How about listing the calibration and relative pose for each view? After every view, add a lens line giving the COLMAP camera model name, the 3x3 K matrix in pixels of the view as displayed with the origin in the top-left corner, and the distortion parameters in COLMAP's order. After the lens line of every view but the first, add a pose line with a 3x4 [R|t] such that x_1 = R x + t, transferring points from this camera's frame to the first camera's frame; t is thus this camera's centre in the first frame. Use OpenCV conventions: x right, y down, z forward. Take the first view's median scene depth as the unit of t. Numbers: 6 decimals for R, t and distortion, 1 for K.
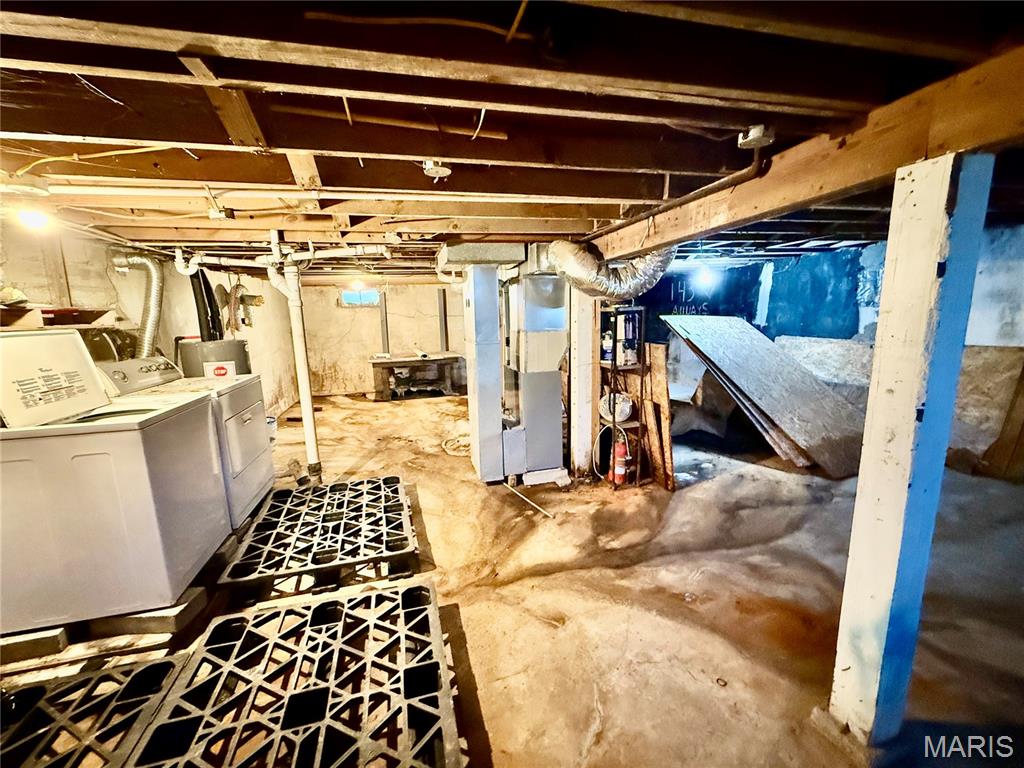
lens RADIAL K [[408.5, 0, 509.7], [0, 408.5, 384.7], [0, 0, 1]] dist [0.001601, 0.000235]
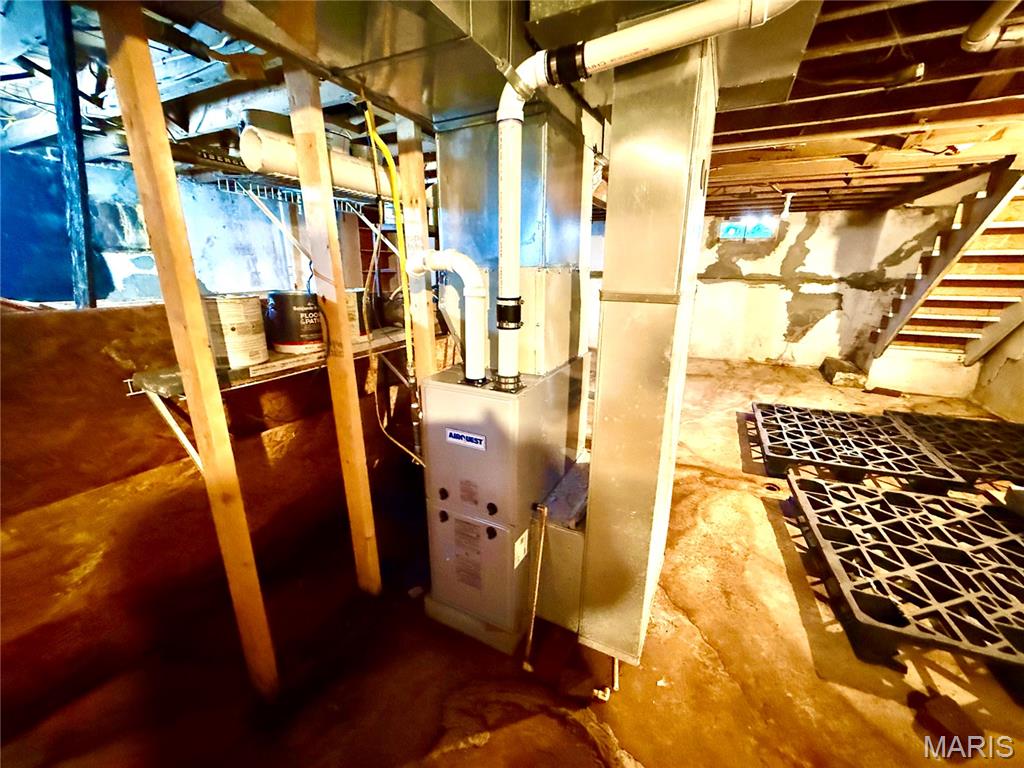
lens RADIAL K [[408.5, 0, 509.7], [0, 408.5, 384.7], [0, 0, 1]] dist [0.001601, 0.000235]
pose [[-0.751183, -0.155194, 0.641591, -0.287549], [0.133864, 0.915957, 0.378290, -0.251239], [-0.646378, 0.370051, -0.667276, 1.780925]]
